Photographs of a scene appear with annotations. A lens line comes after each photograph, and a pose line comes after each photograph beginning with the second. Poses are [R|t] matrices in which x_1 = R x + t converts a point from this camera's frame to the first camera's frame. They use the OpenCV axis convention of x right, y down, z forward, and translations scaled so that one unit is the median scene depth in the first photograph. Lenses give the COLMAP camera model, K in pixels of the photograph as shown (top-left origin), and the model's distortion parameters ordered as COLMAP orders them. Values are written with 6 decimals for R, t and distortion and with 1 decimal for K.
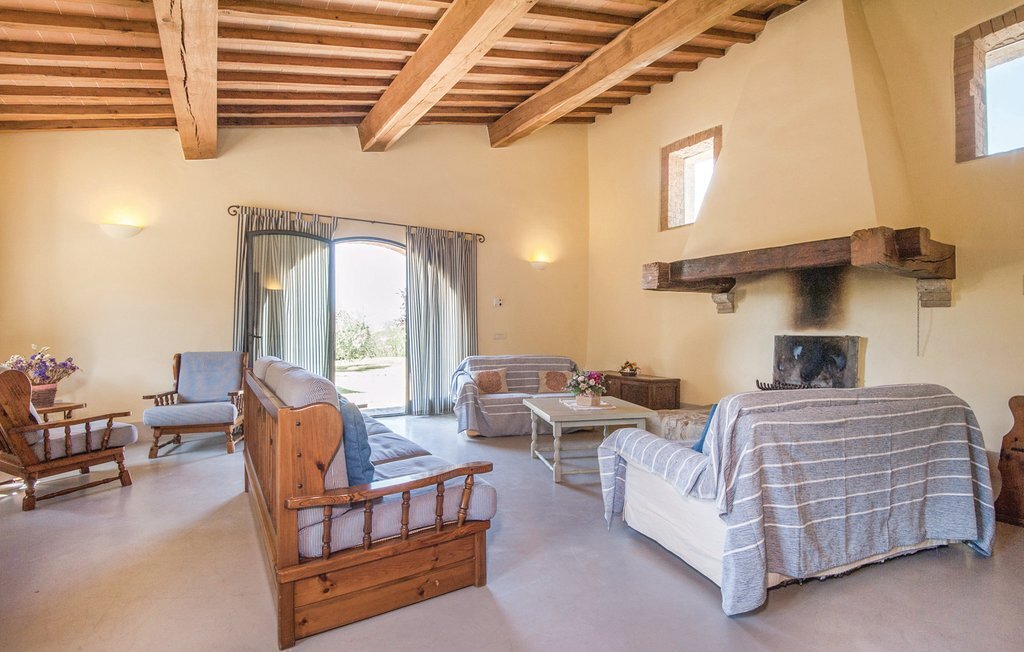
lens RADIAL K [[482.2, 0, 512.0], [0, 482.2, 326.0], [0, 0, 1]] dist [-0.001239, -0.000489]
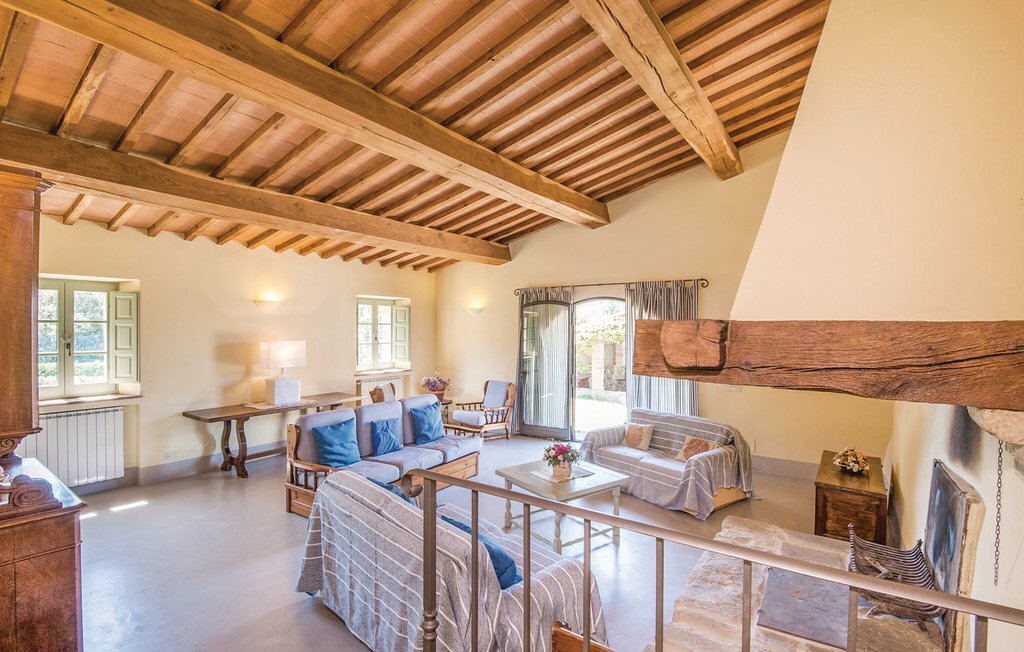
lens RADIAL K [[482.2, 0, 512.0], [0, 482.2, 326.0], [0, 0, 1]] dist [-0.001239, -0.000489]
pose [[0.384091, 0.013994, -0.923189, 0.796764], [0.013975, 0.999682, 0.020968, -0.145441], [0.923190, -0.020955, 0.383773, 0.334879]]
